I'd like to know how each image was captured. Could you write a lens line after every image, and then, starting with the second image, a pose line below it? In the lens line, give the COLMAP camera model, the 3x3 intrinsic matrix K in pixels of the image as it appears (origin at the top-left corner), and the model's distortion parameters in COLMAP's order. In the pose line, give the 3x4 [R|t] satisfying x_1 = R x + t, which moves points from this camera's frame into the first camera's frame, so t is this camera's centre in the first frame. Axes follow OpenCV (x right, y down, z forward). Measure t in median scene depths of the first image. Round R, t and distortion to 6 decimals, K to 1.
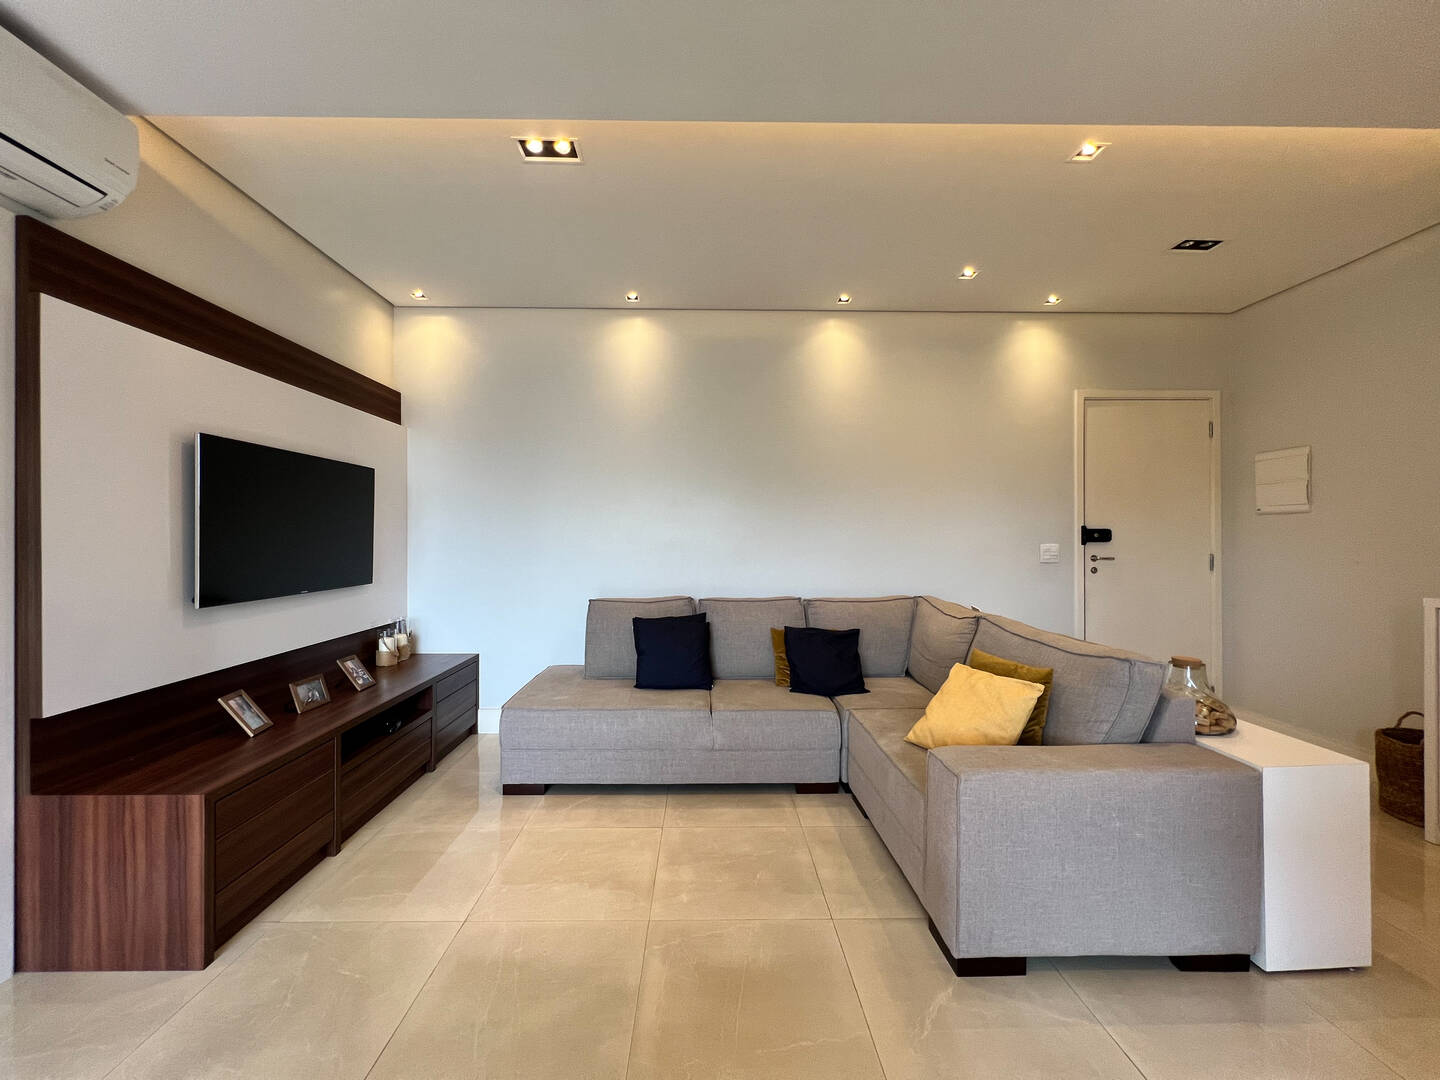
lens RADIAL K [[581.4, 0, 714.4], [0, 581.4, 537.7], [0, 0, 1]] dist [0.009113, -0.000208]
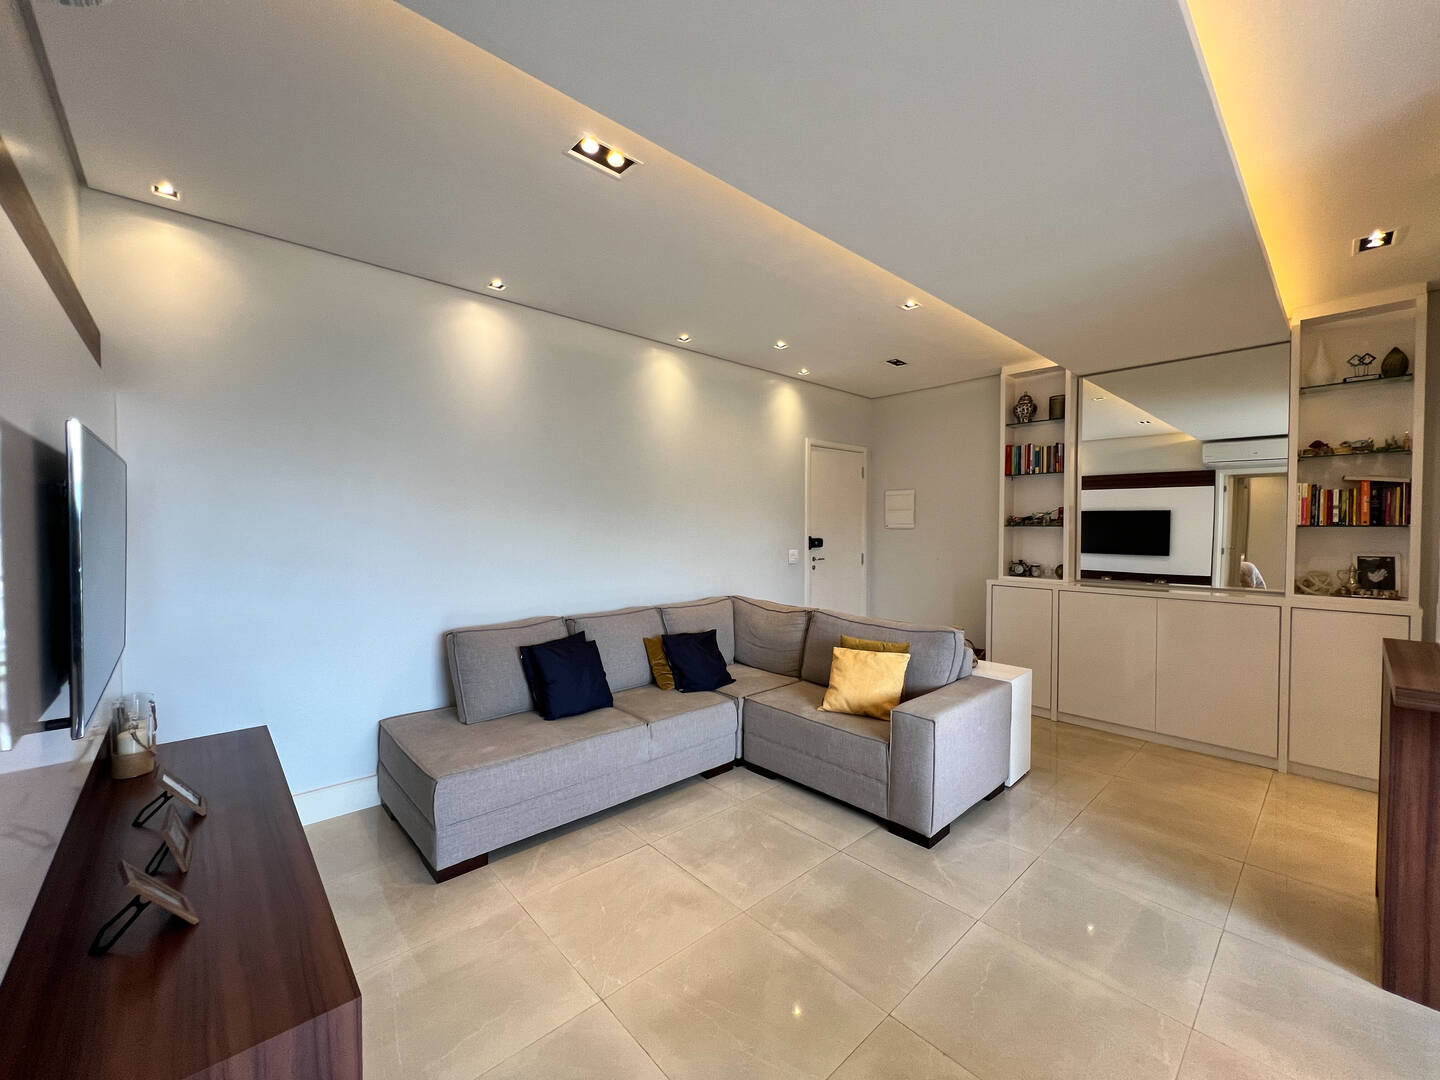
lens RADIAL K [[581.4, 0, 713.8], [0, 581.4, 537.9], [0, 0, 1]] dist [0.009113, -0.000208]
pose [[0.752851, -0.013951, 0.658043, -0.500853], [-0.001472, 0.999737, 0.022880, -0.052381], [-0.658189, -0.018194, 0.752633, 0.114530]]
